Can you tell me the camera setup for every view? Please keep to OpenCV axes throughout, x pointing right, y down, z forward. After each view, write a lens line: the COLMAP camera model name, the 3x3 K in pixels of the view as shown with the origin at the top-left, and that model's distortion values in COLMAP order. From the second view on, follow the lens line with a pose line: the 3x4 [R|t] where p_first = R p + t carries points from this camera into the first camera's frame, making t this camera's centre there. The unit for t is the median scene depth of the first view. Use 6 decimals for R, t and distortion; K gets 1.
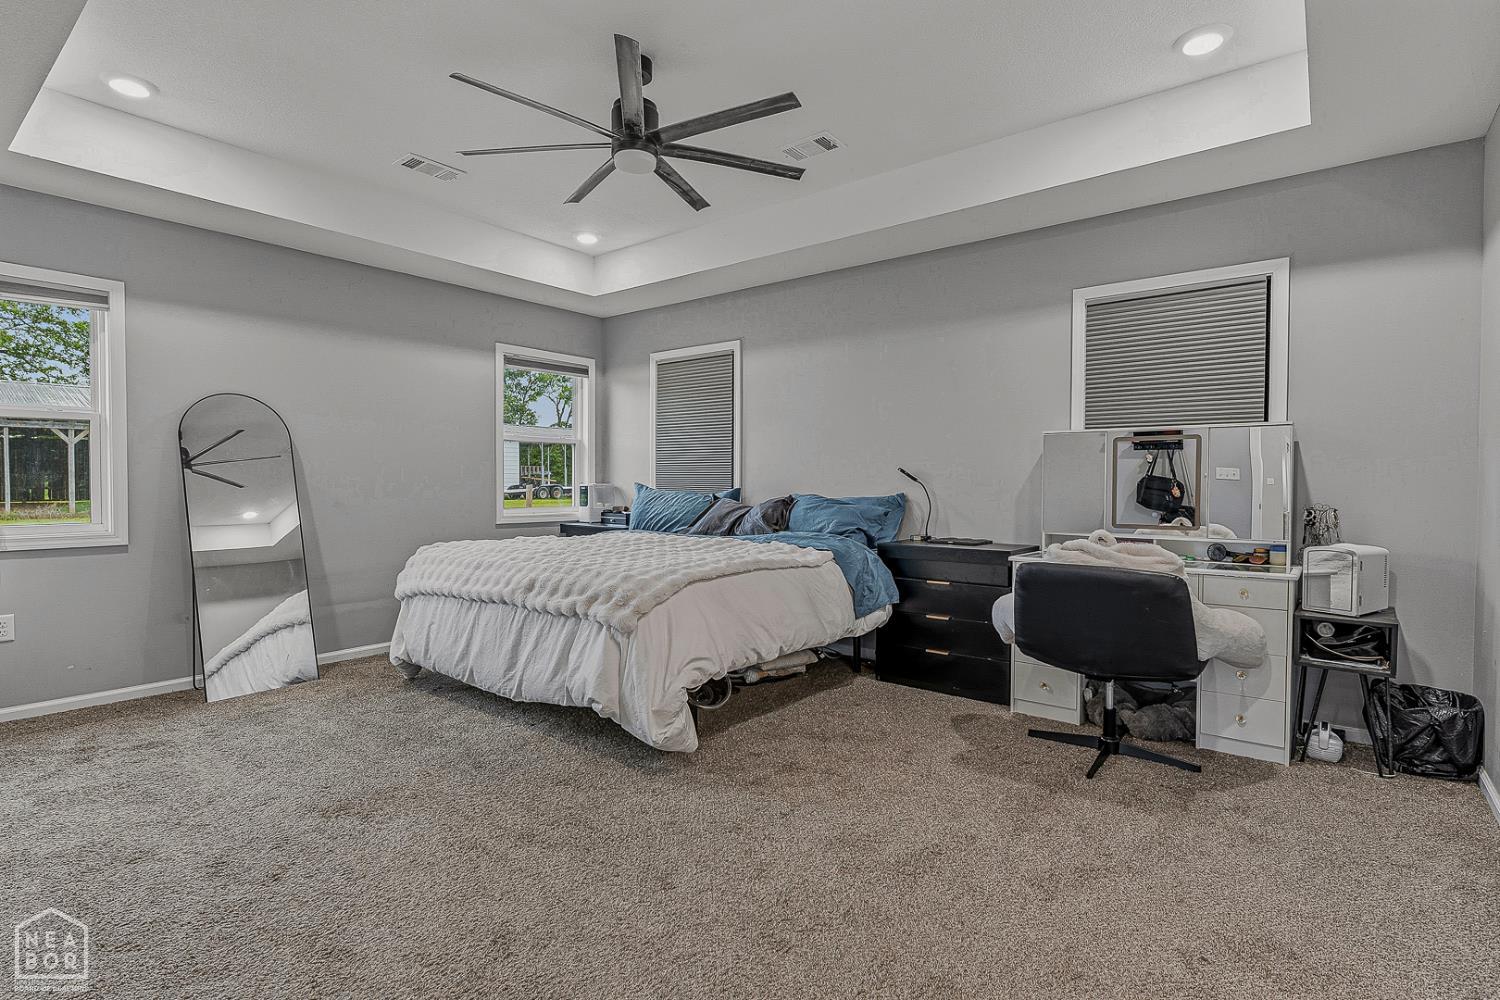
lens RADIAL K [[735.9, 0, 753.9], [0, 735.9, 498.5], [0, 0, 1]] dist [-0.001210, -0.001907]
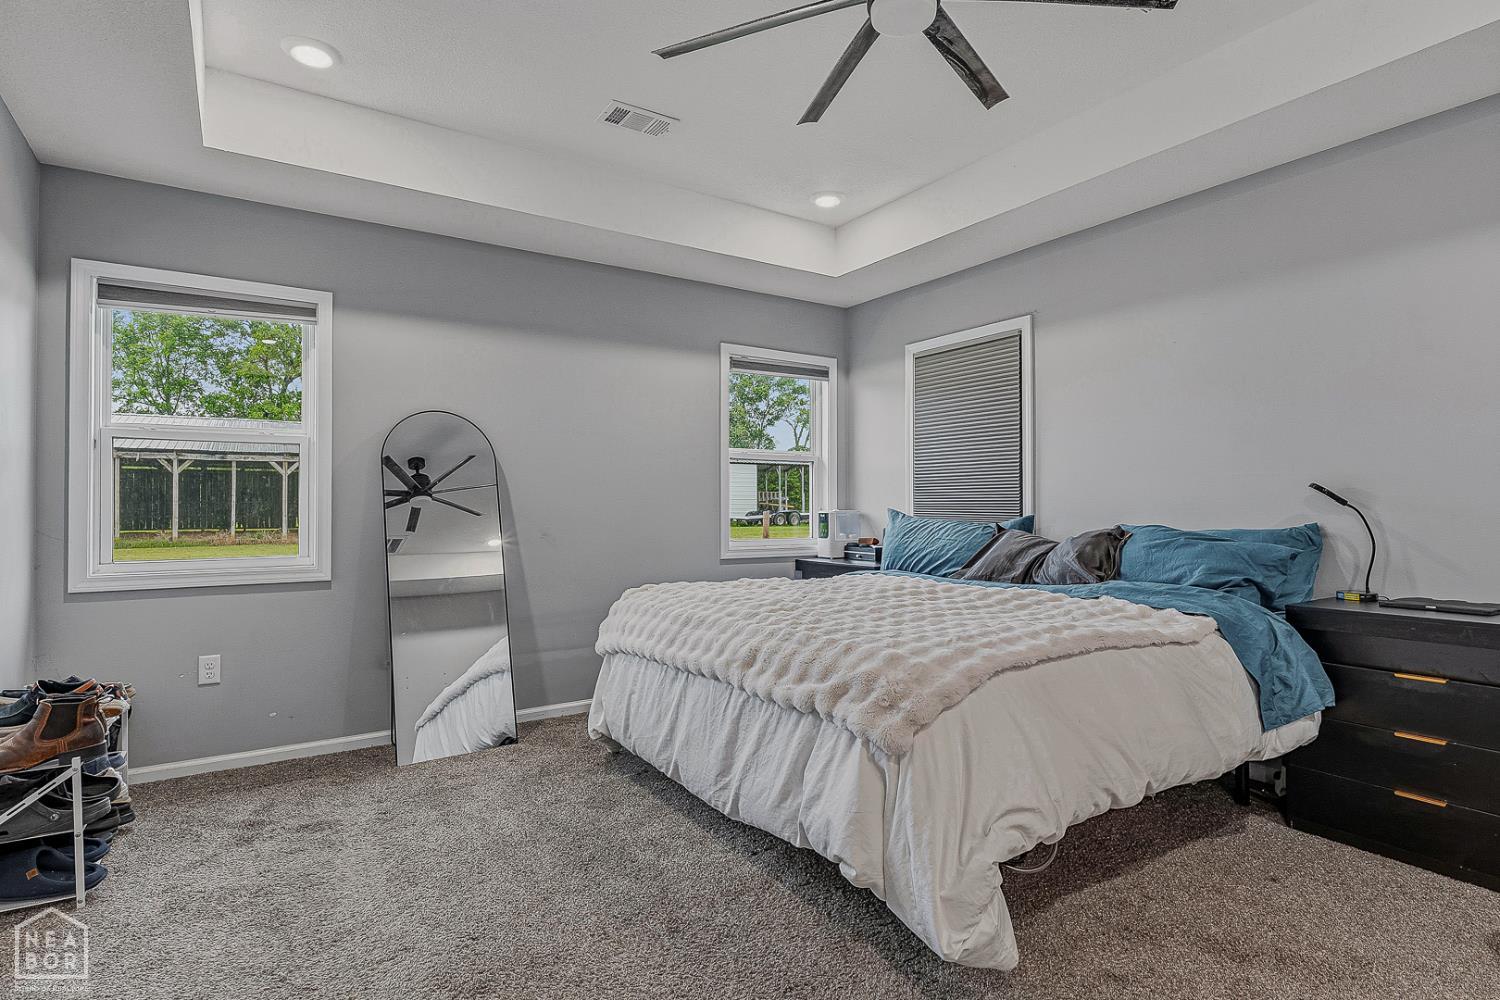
lens RADIAL K [[796.1, 0, 757.5], [0, 796.1, 502.3], [0, 0, 1]] dist [-0.004010, -0.002448]
pose [[0.953110, -0.006982, -0.302544, -0.055192], [-0.001708, 0.999594, -0.028448, -0.005976], [0.302619, 0.027631, 0.952711, 0.225462]]
